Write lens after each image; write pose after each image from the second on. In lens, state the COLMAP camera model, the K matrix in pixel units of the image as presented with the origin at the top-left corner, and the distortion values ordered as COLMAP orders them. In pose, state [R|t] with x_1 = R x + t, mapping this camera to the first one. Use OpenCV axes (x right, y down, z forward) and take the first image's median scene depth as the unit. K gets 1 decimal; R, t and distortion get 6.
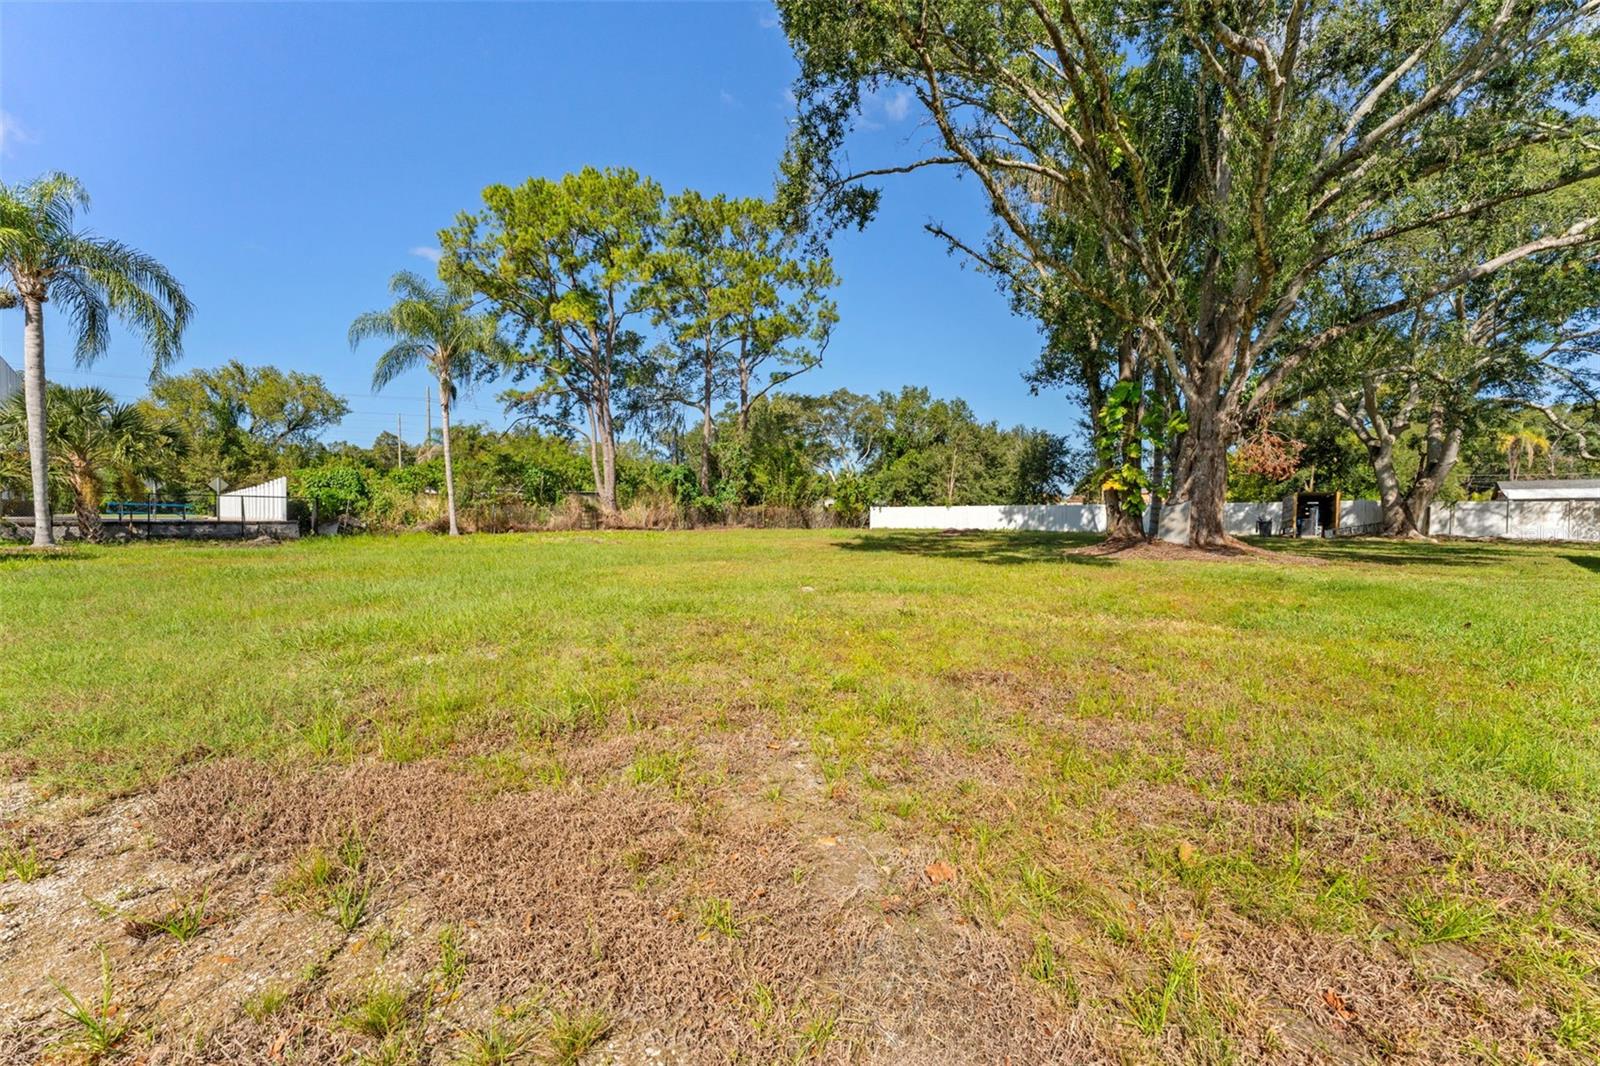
lens RADIAL K [[635.2, 0, 805.4], [0, 635.2, 526.7], [0, 0, 1]] dist [-0.002528, 0.000026]
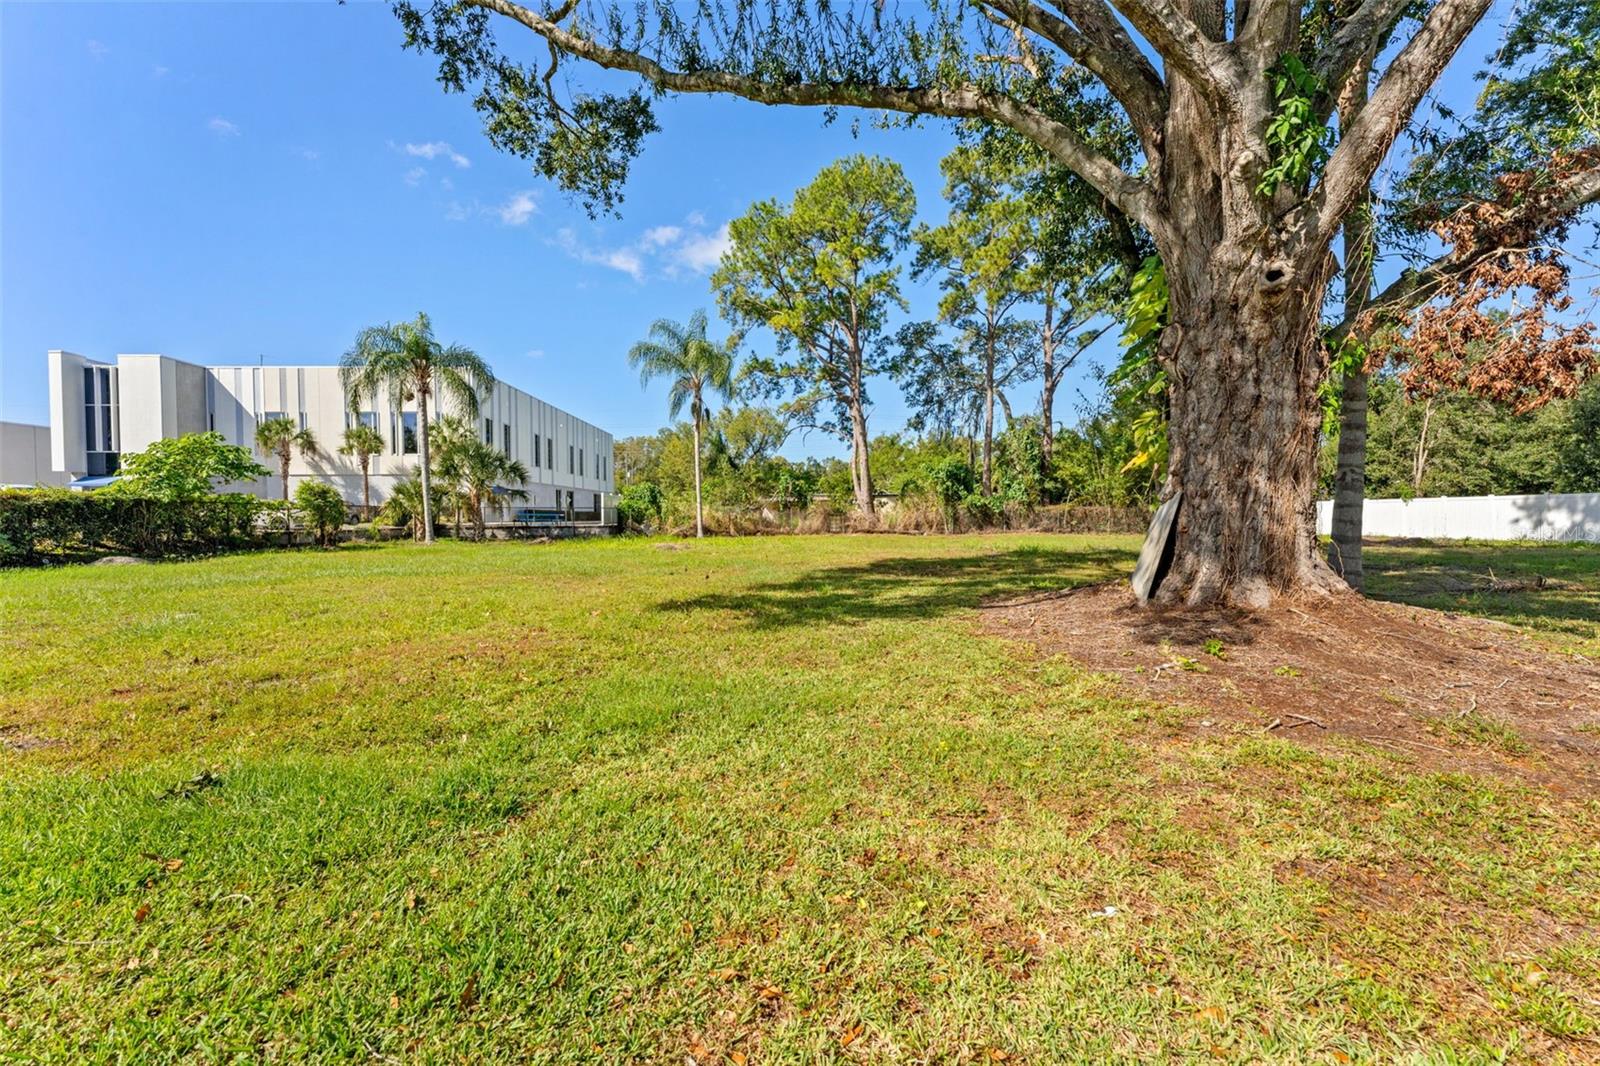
lens RADIAL K [[641.5, 0, 800.0], [0, 641.5, 533.0], [0, 0, 1]] dist [0.001906, 0.000025]
pose [[0.718843, 0.009935, -0.695101, 0.258642], [-0.003182, 0.999934, 0.011001, -0.005182], [0.695165, -0.005696, 0.718828, 0.193147]]
